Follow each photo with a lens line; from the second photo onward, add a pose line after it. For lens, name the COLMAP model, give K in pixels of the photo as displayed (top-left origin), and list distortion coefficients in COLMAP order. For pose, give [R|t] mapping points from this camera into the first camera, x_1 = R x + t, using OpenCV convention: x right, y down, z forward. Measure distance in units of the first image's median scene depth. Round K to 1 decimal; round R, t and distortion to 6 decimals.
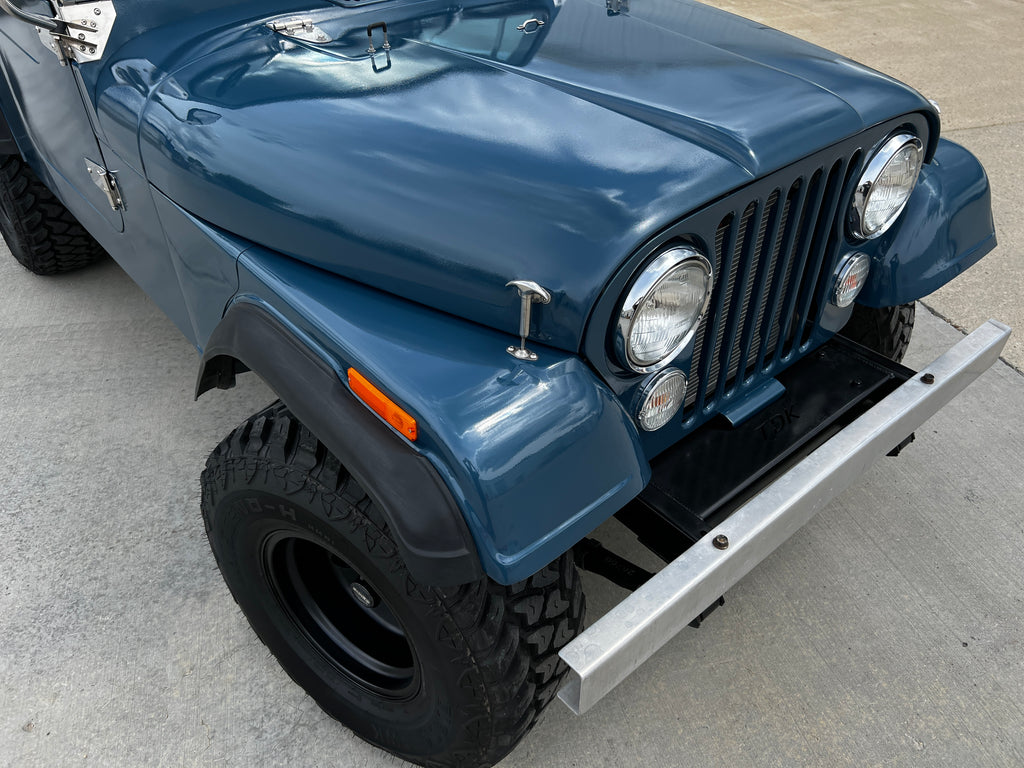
lens RADIAL K [[775.4, 0, 512.1], [0, 775.4, 386.1], [0, 0, 1]] dist [0.046141, -0.053826]
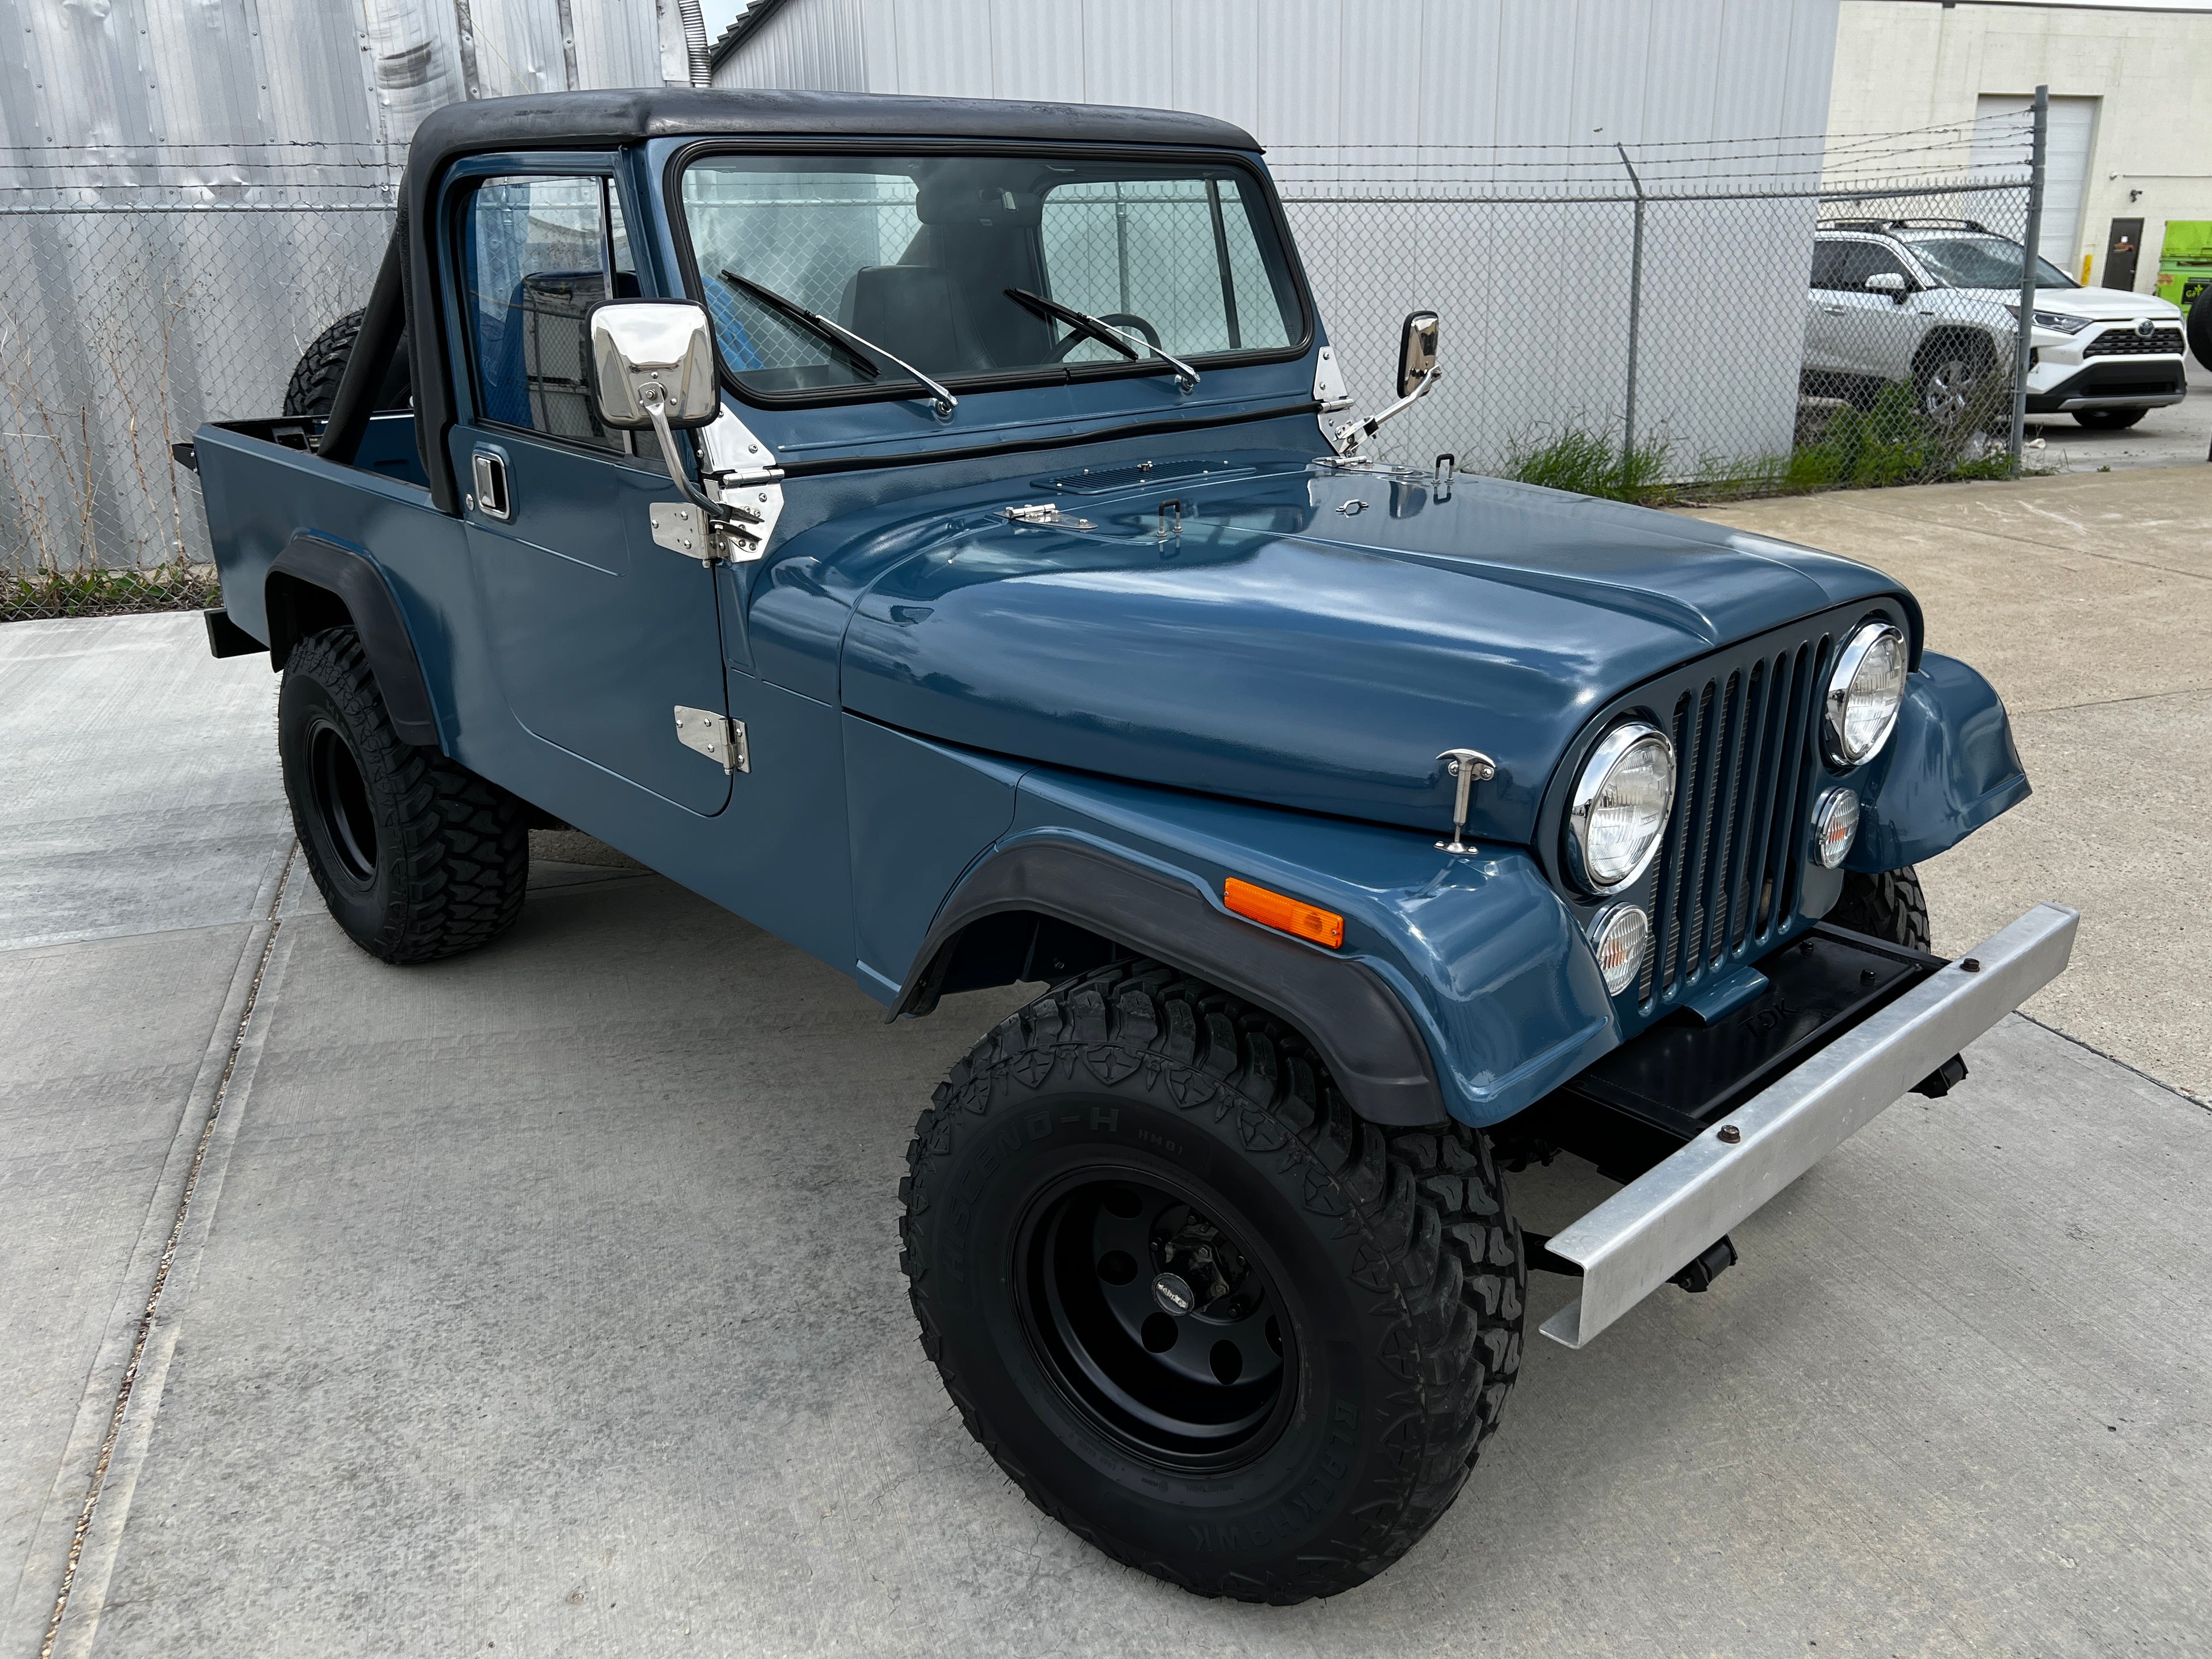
lens RADIAL K [[1674.9, 0, 1105.6], [0, 1674.9, 838.8], [0, 0, 1]] dist [0.046141, -0.053826]
pose [[0.998902, -0.020110, 0.042322, -0.262210], [0.031849, 0.953890, -0.298462, 0.281459], [-0.034369, 0.299482, 0.953483, -0.381370]]
